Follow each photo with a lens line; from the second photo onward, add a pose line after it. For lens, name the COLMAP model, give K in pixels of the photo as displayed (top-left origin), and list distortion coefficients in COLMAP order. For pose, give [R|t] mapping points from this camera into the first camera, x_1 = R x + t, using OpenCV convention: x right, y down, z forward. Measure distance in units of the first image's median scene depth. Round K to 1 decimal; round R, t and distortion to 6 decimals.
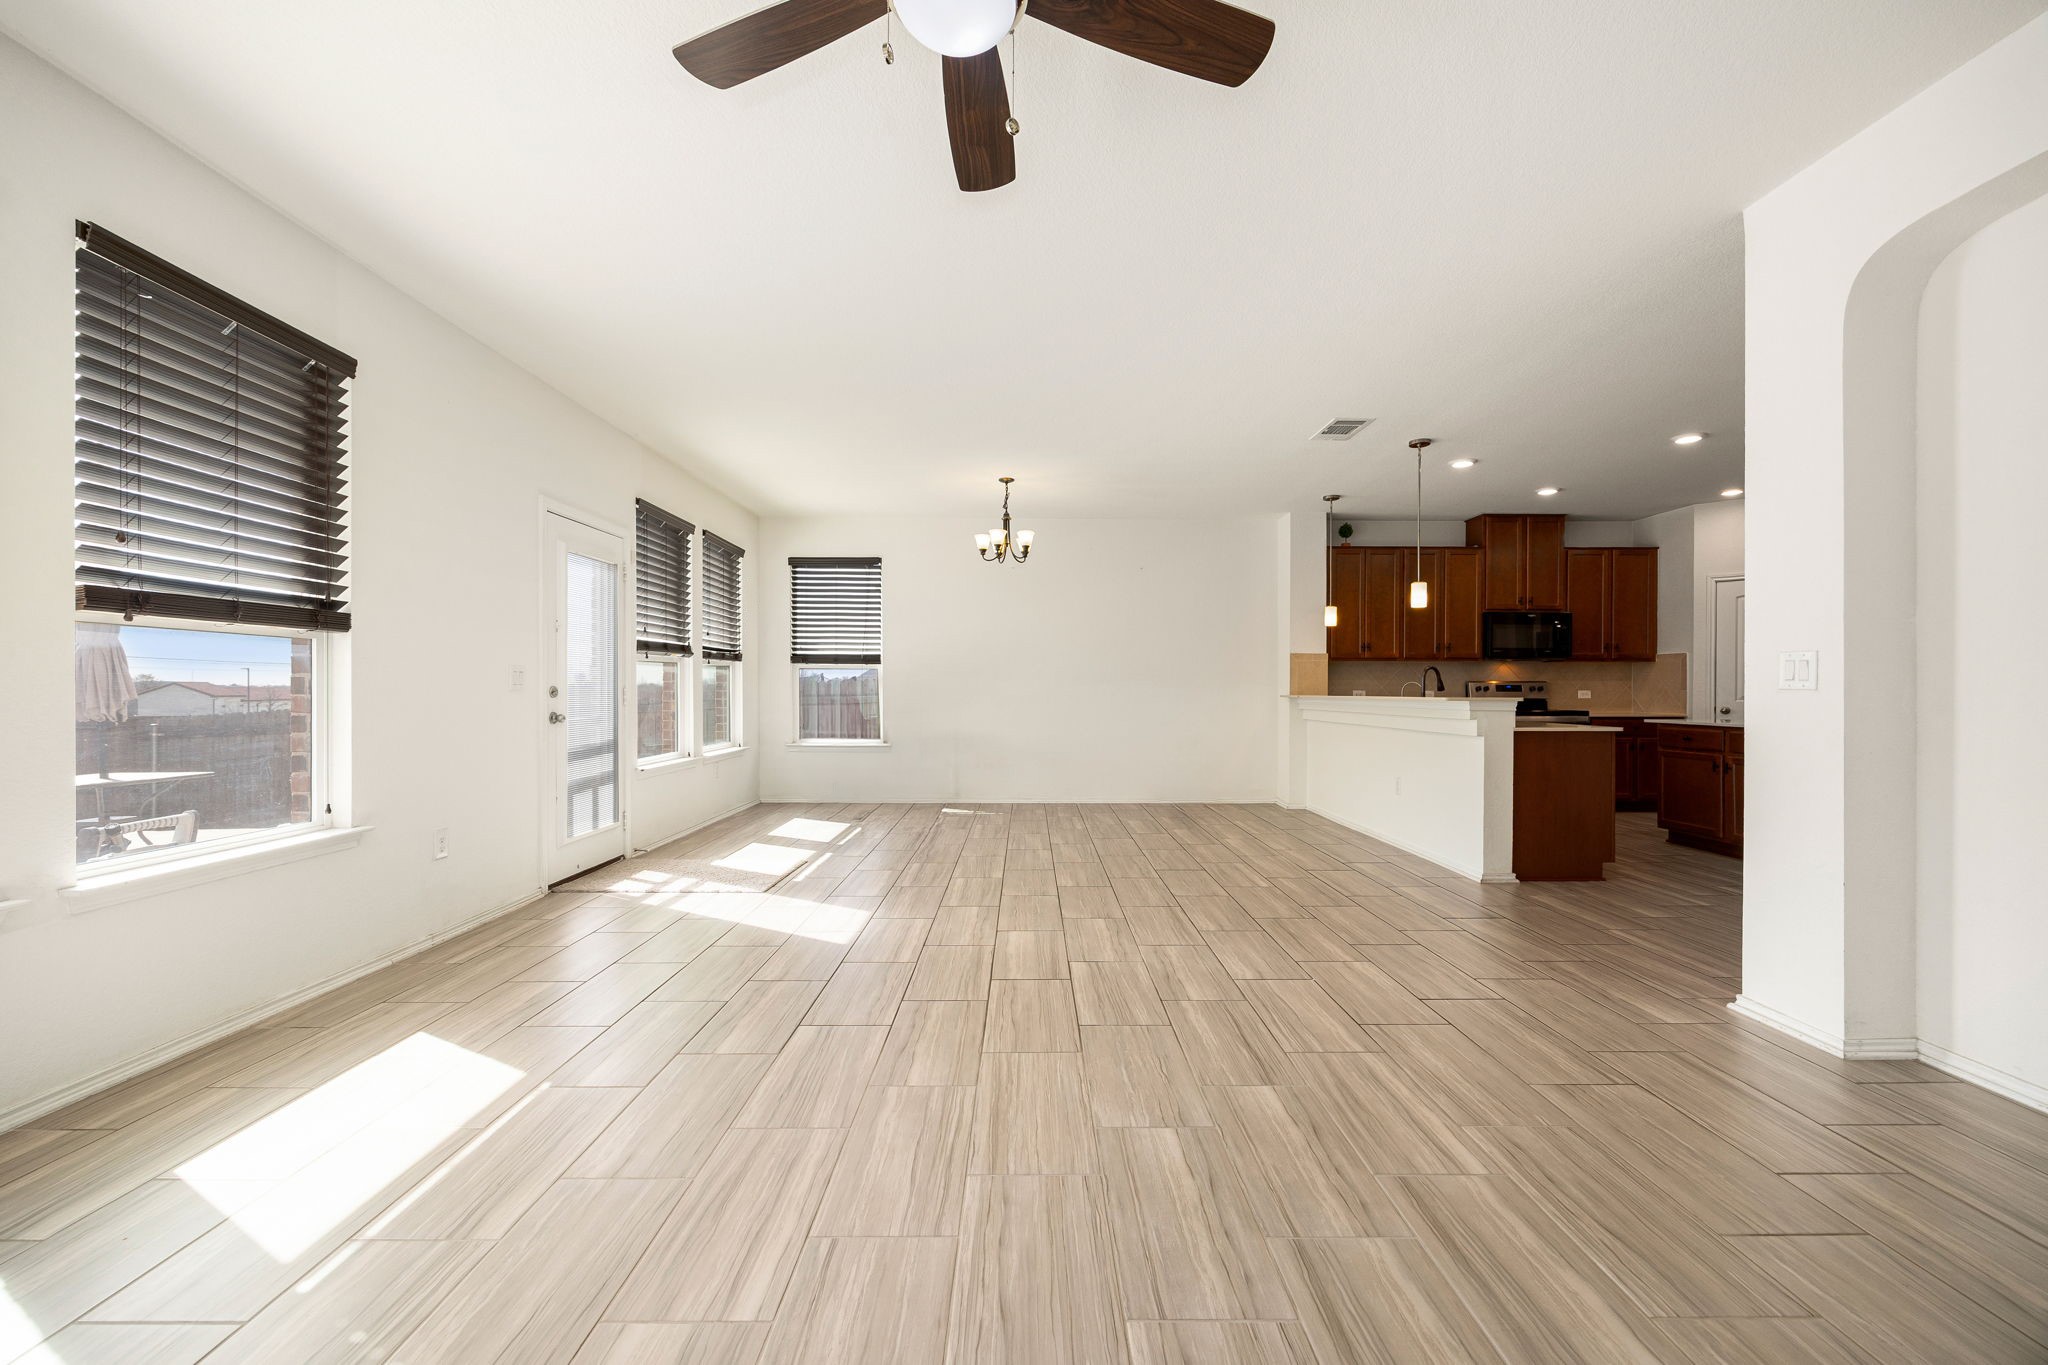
lens RADIAL K [[795.6, 0, 1022.2], [0, 795.6, 691.0], [0, 0, 1]] dist [0.001462, 0.000881]
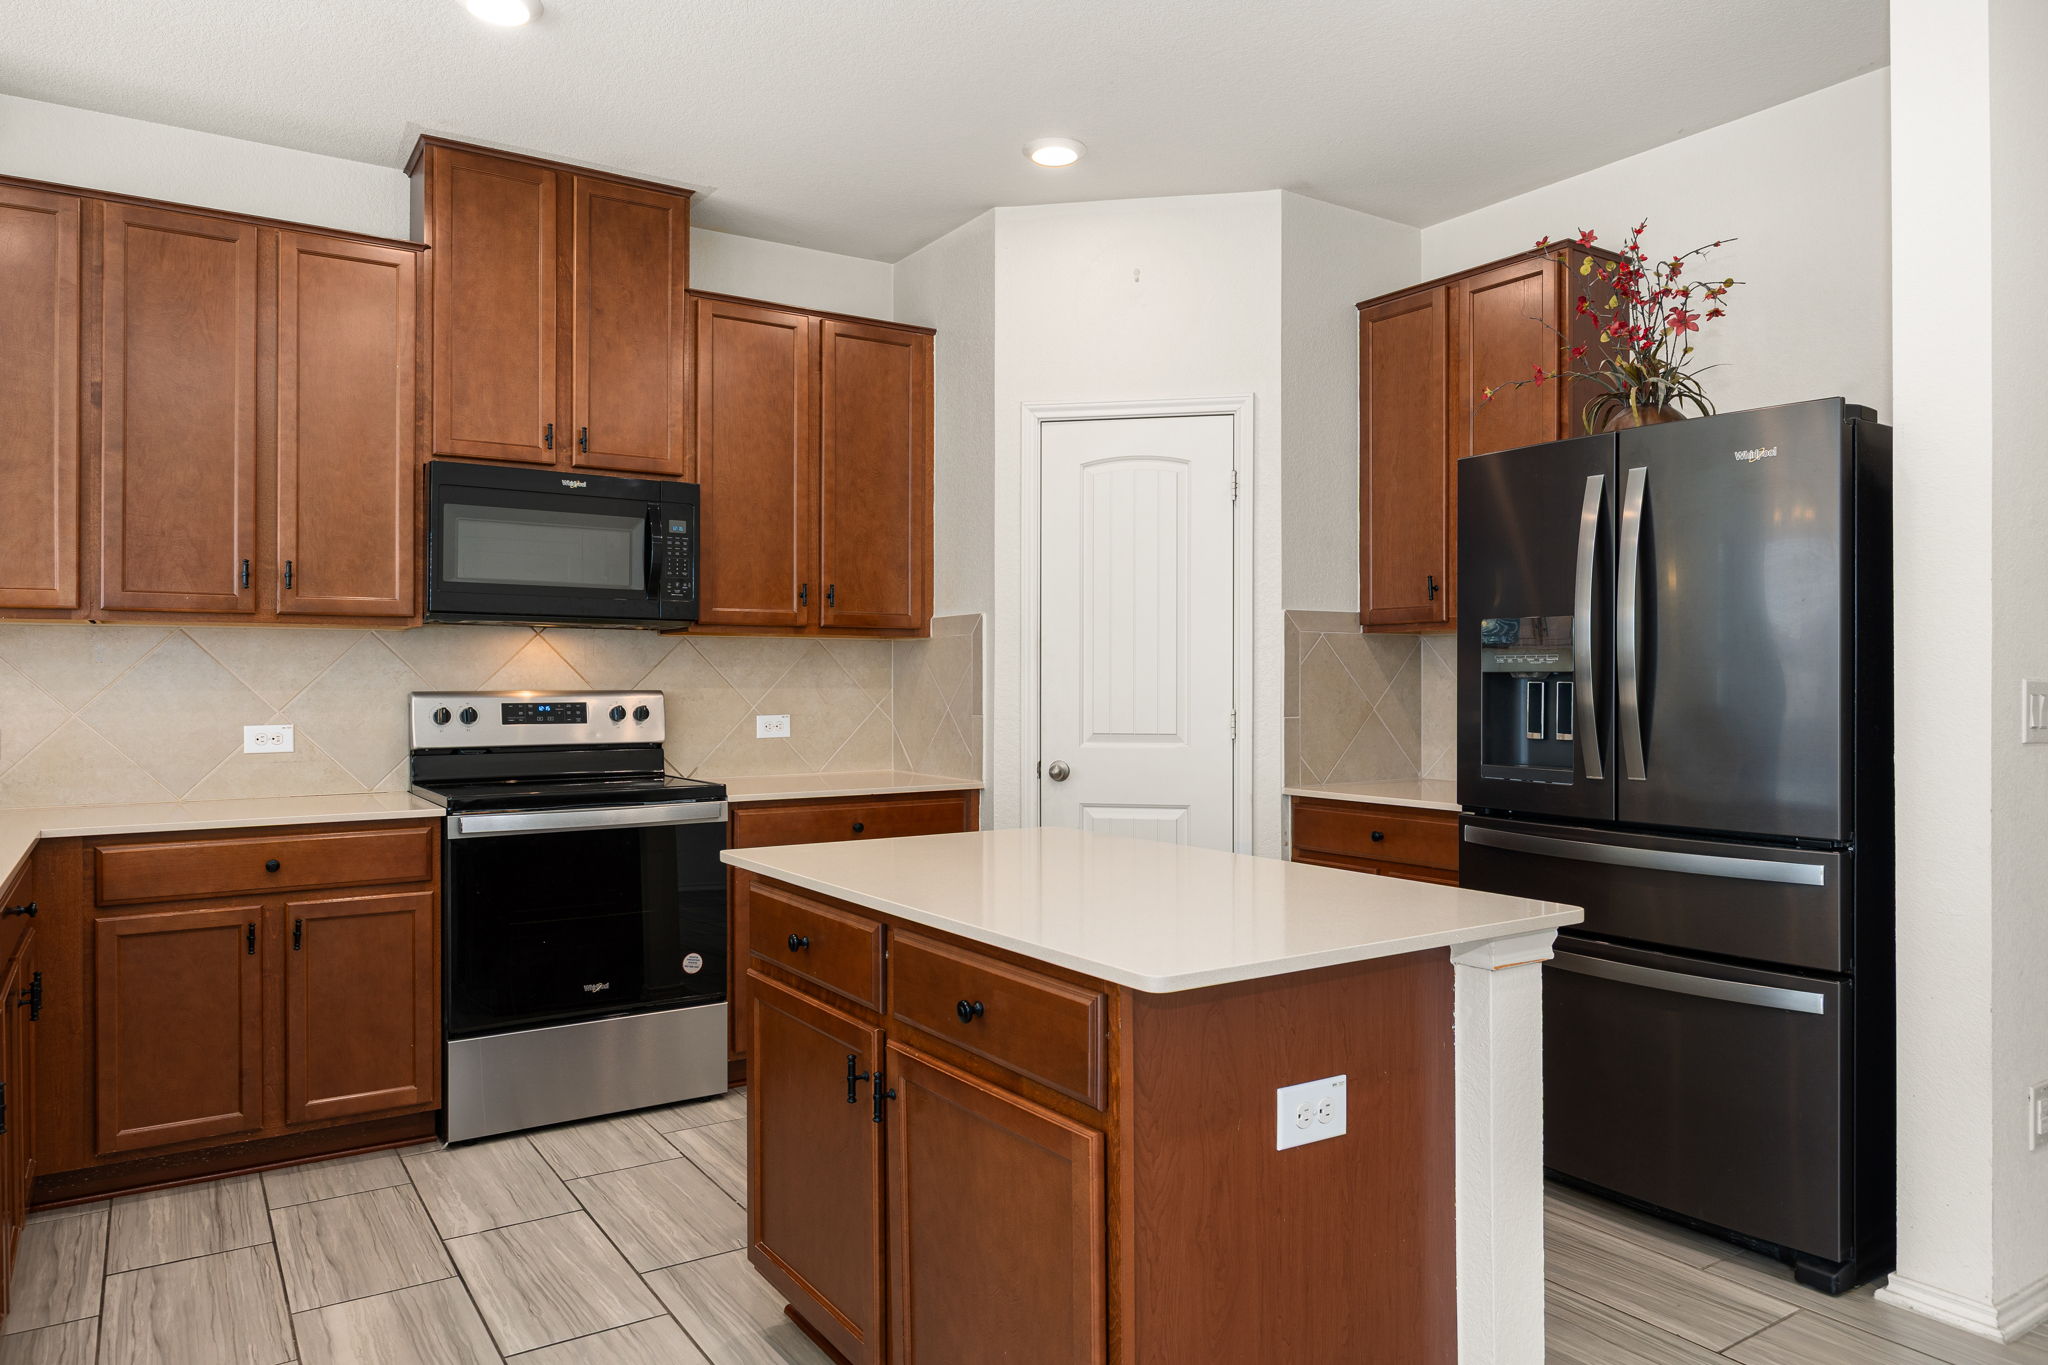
lens RADIAL K [[1343.4, 0, 1038.8], [0, 1343.4, 666.4], [0, 0, 1]] dist [0.004660, -0.005763]
pose [[0.832059, 0.002183, 0.554682, 0.504183], [0.004984, 0.999922, -0.011413, -0.016094], [-0.554664, 0.012261, 0.831984, 0.464871]]
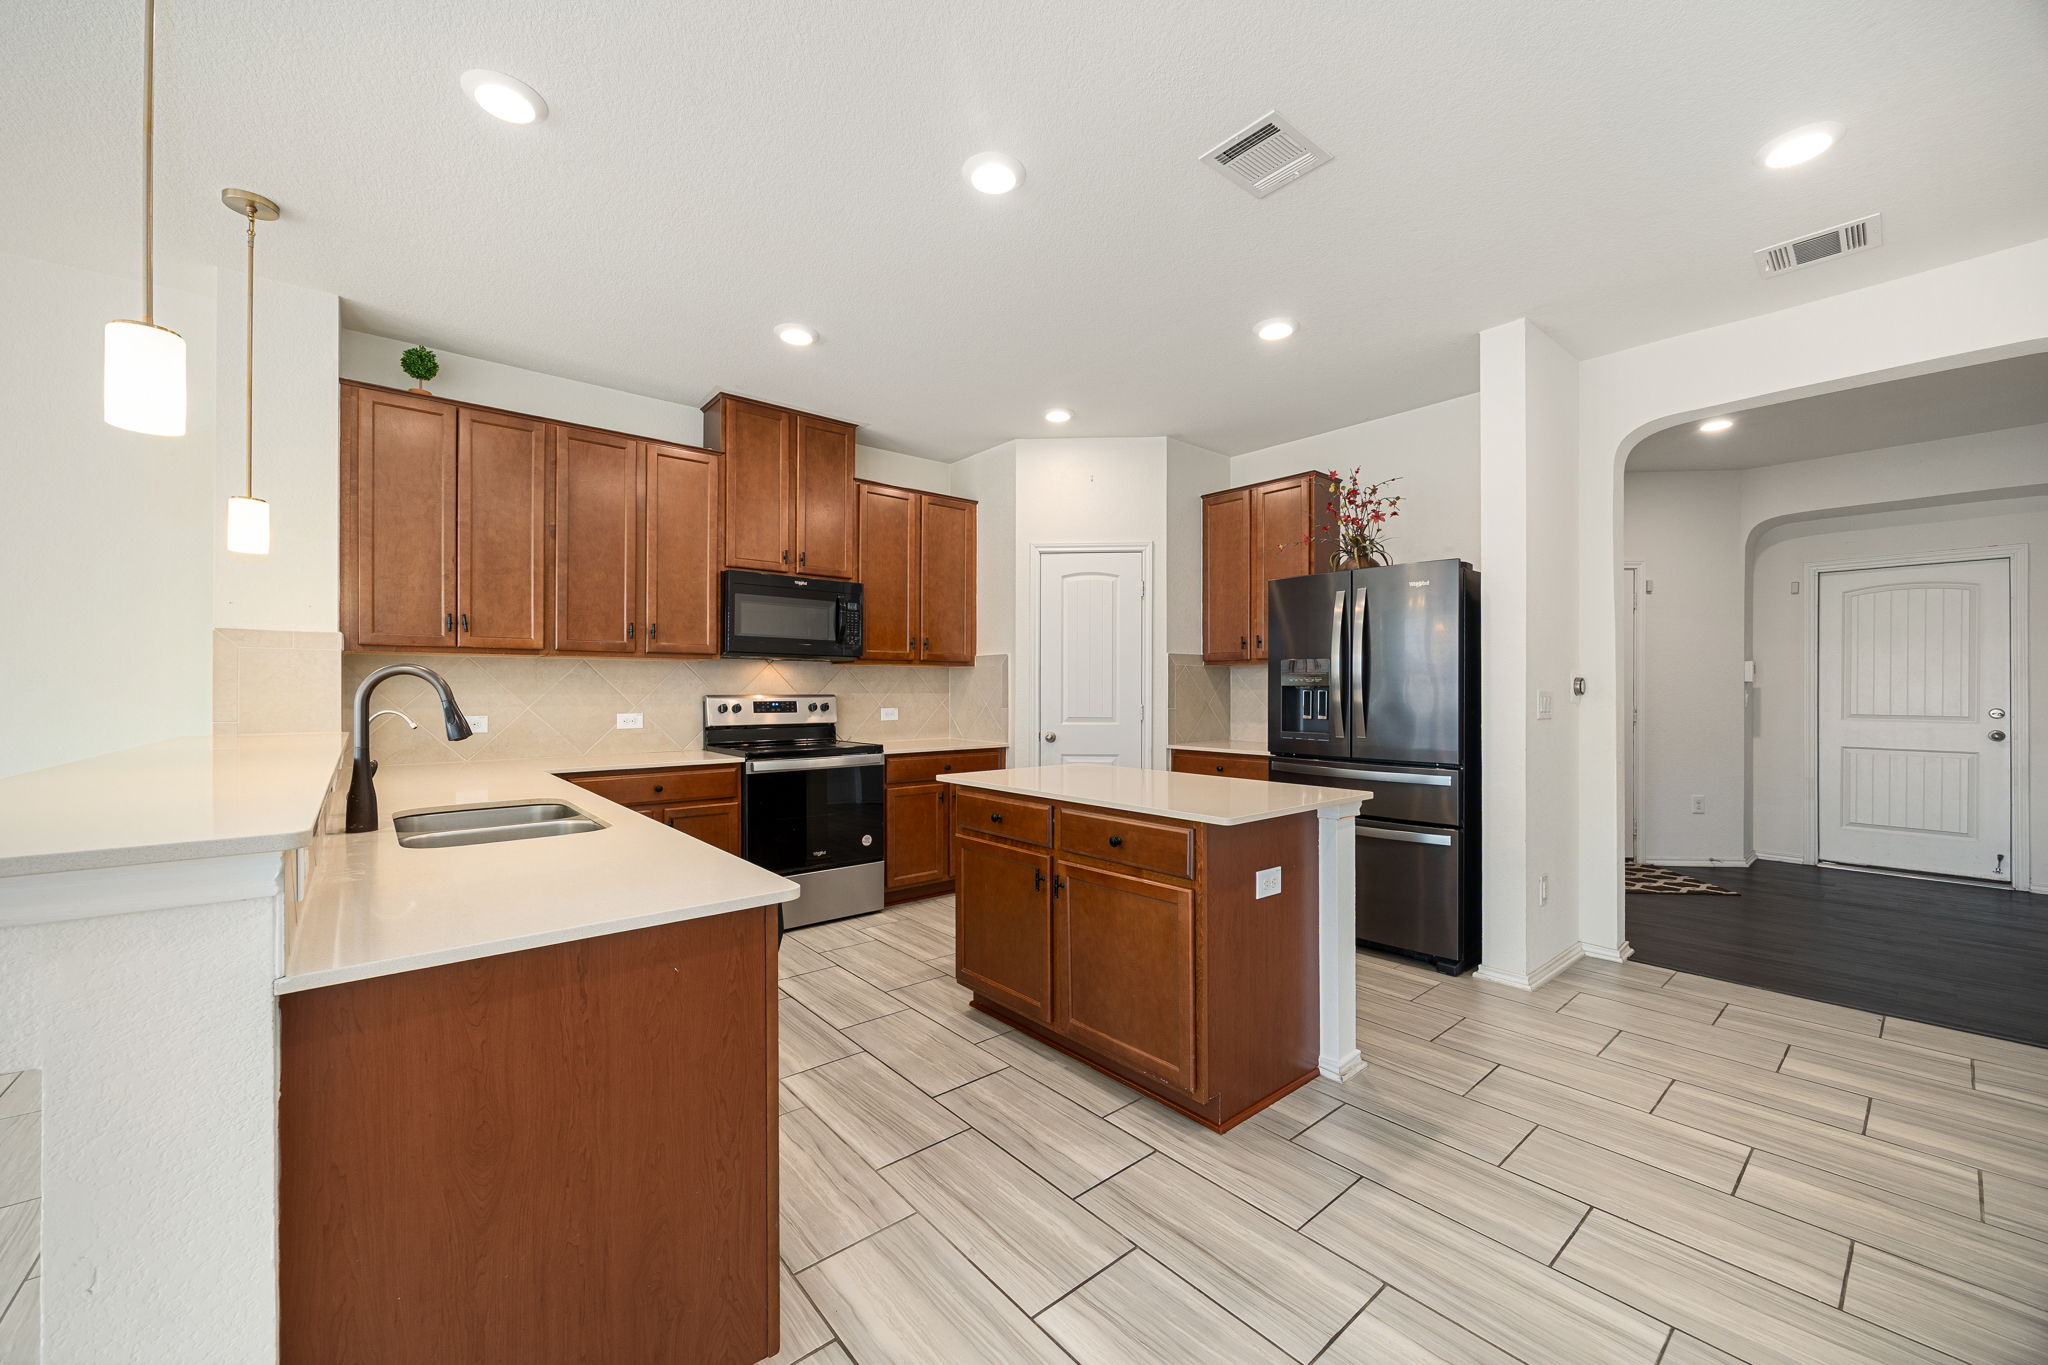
lens RADIAL K [[787.4, 0, 1032.2], [0, 787.4, 682.7], [0, 0, 1]] dist [-0.001951, 0.000075]
pose [[0.761257, 0.003508, 0.648441, 0.400556], [0.003554, 0.999948, -0.009582, -0.016122], [-0.648441, 0.009599, 0.761205, 0.459674]]
